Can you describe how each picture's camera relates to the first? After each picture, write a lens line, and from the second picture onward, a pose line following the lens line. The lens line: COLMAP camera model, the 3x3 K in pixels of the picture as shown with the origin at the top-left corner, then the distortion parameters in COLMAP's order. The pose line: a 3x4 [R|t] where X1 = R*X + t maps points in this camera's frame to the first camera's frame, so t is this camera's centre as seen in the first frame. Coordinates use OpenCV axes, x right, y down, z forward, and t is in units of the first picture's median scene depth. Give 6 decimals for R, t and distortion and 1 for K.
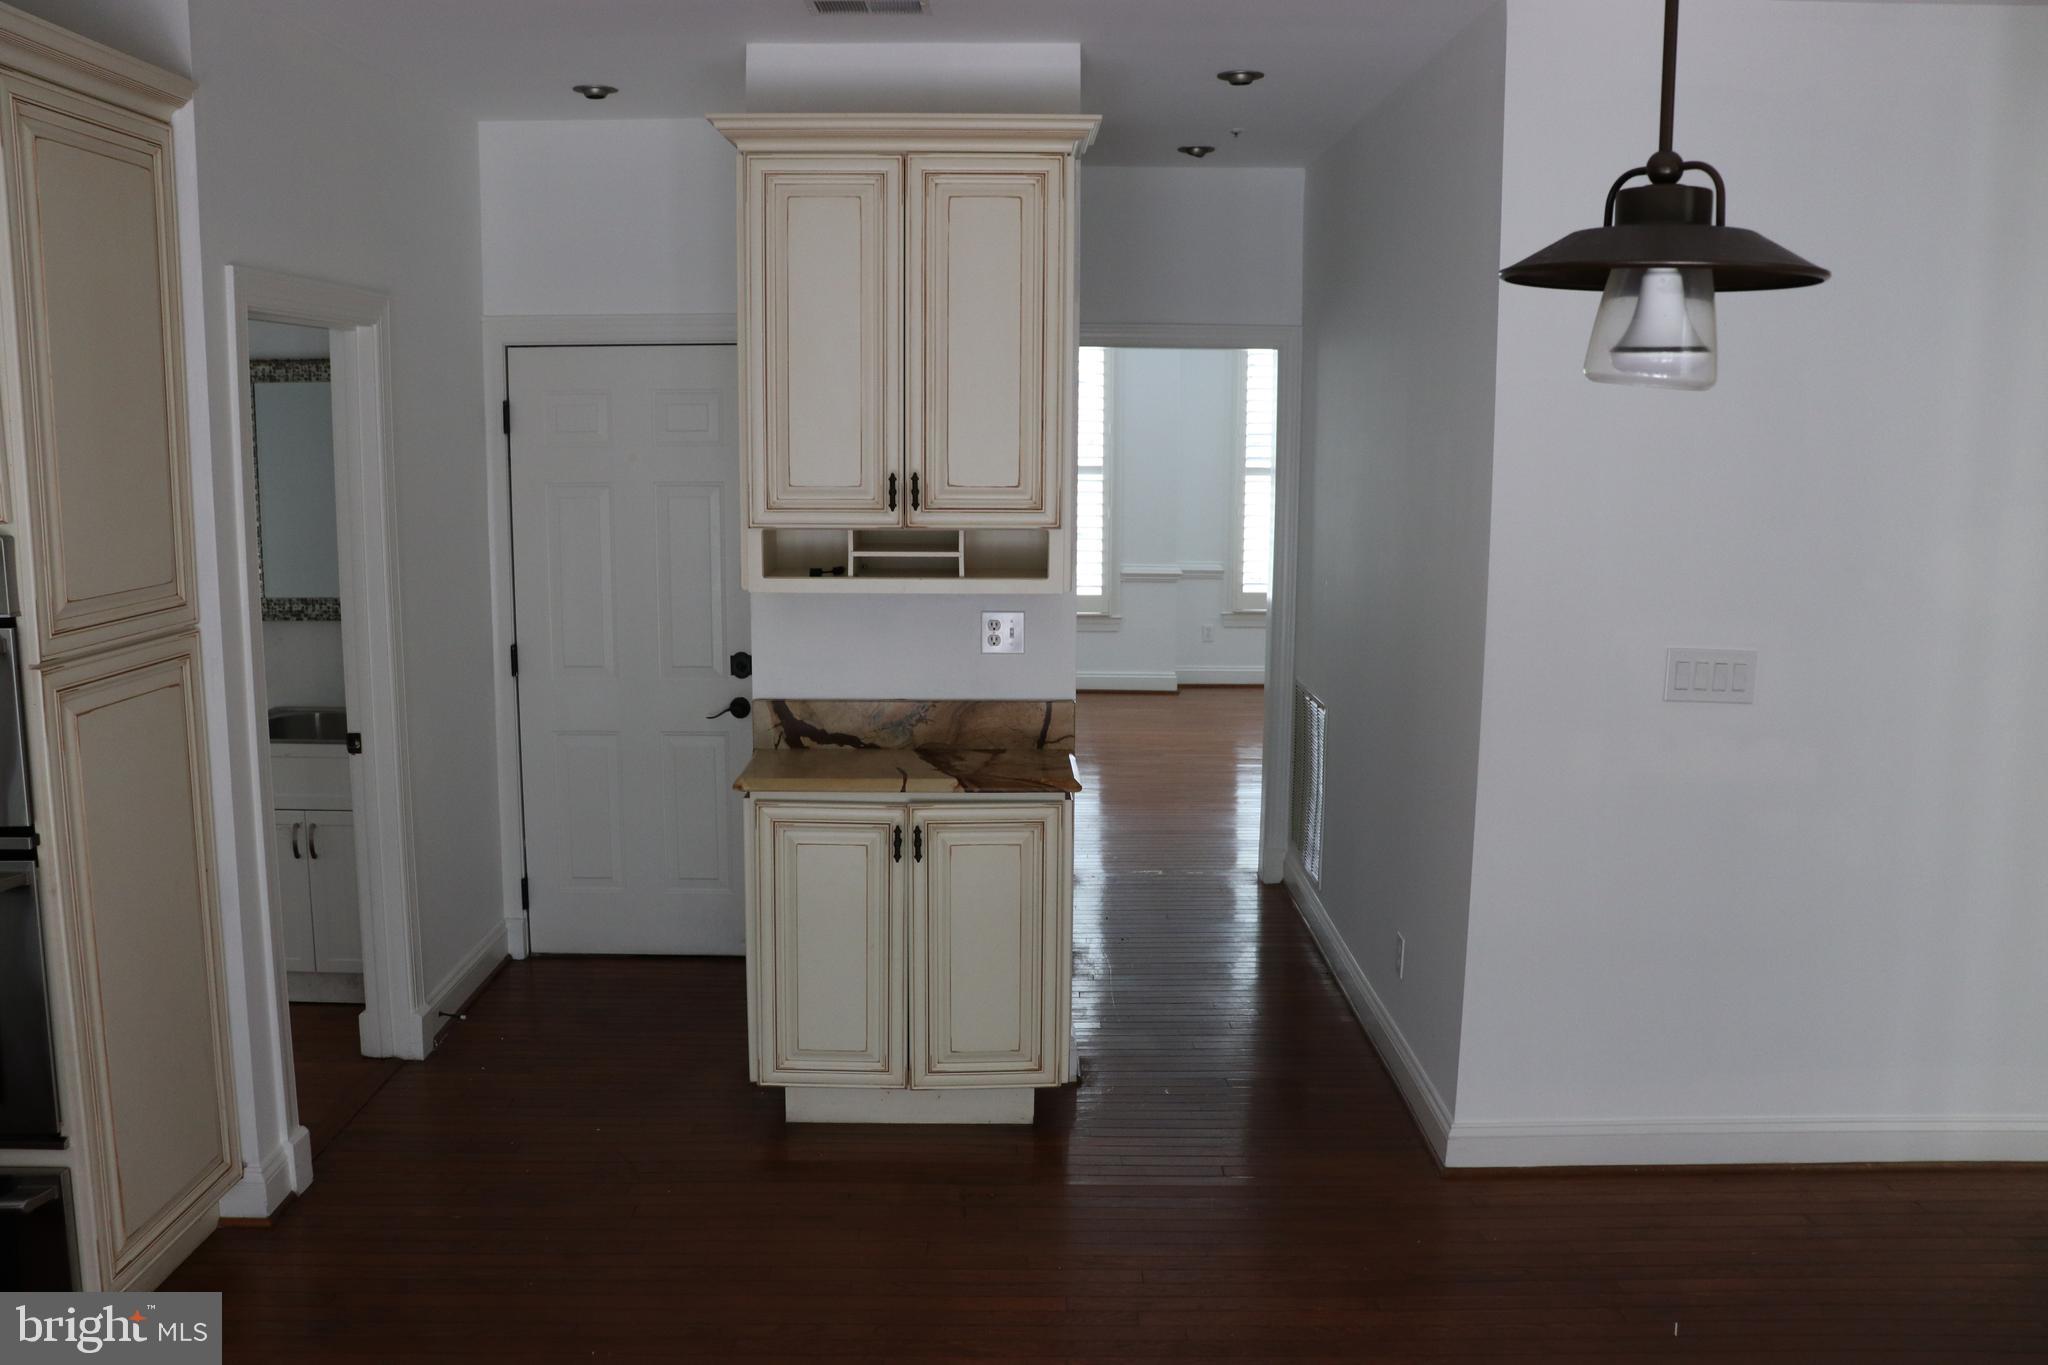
lens RADIAL K [[1691.0, 0, 1014.4], [0, 1691.0, 696.1], [0, 0, 1]] dist [-0.156276, 0.122992]
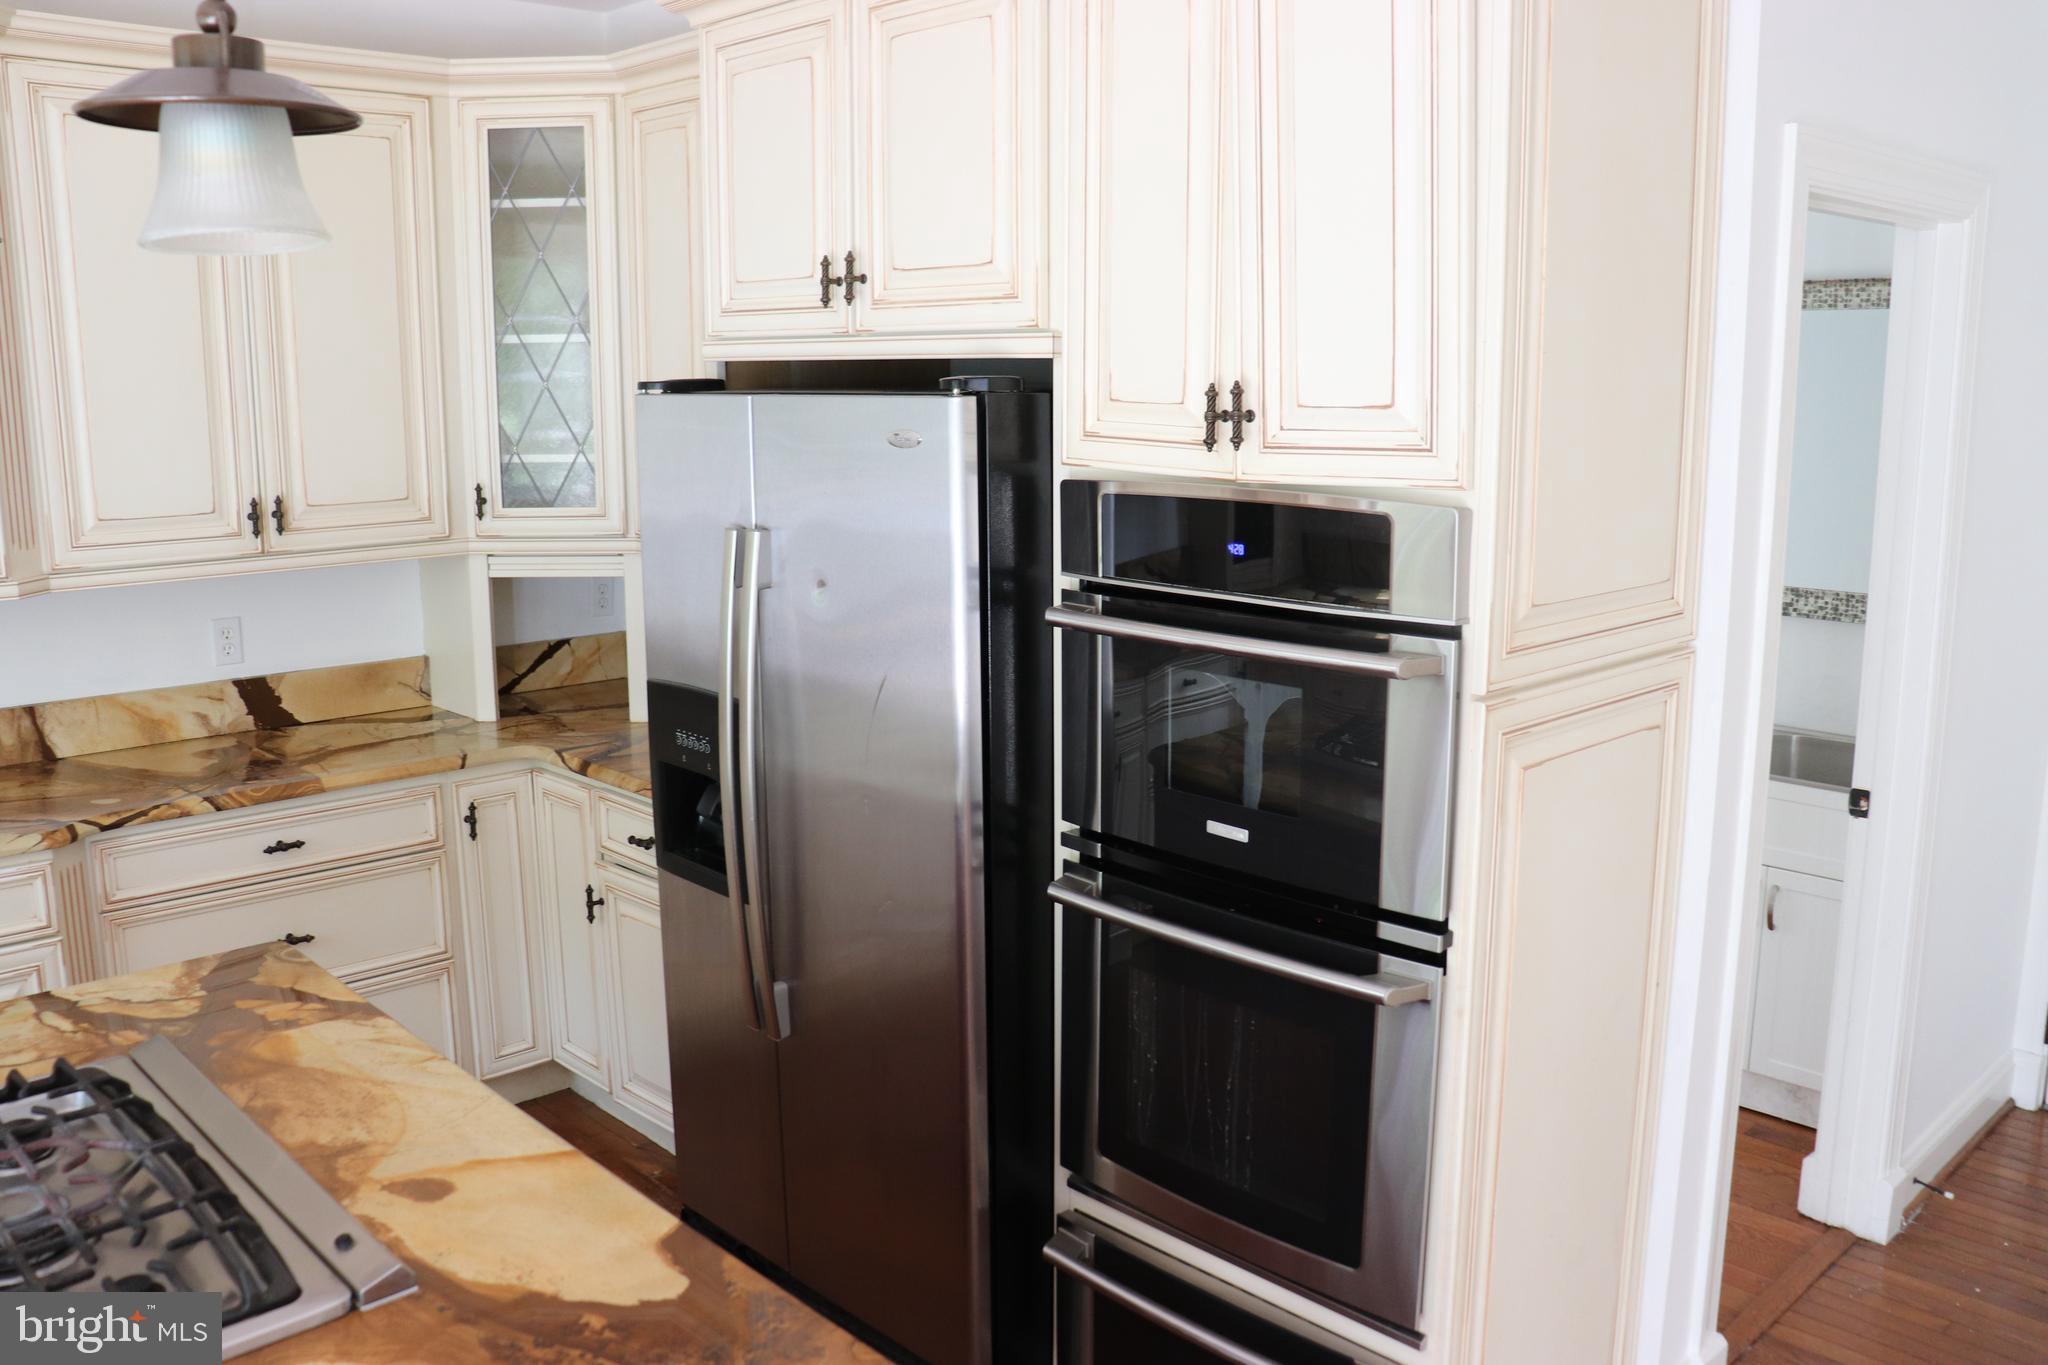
lens RADIAL K [[1691.0, 0, 1009.6], [0, 1691.0, 674.5], [0, 0, 1]] dist [-0.156276, 0.122992]
pose [[0.686553, 0.118923, -0.717288, -0.185638], [-0.105949, 0.992366, 0.063121, -0.042229], [0.719319, 0.032660, 0.693911, 0.290051]]
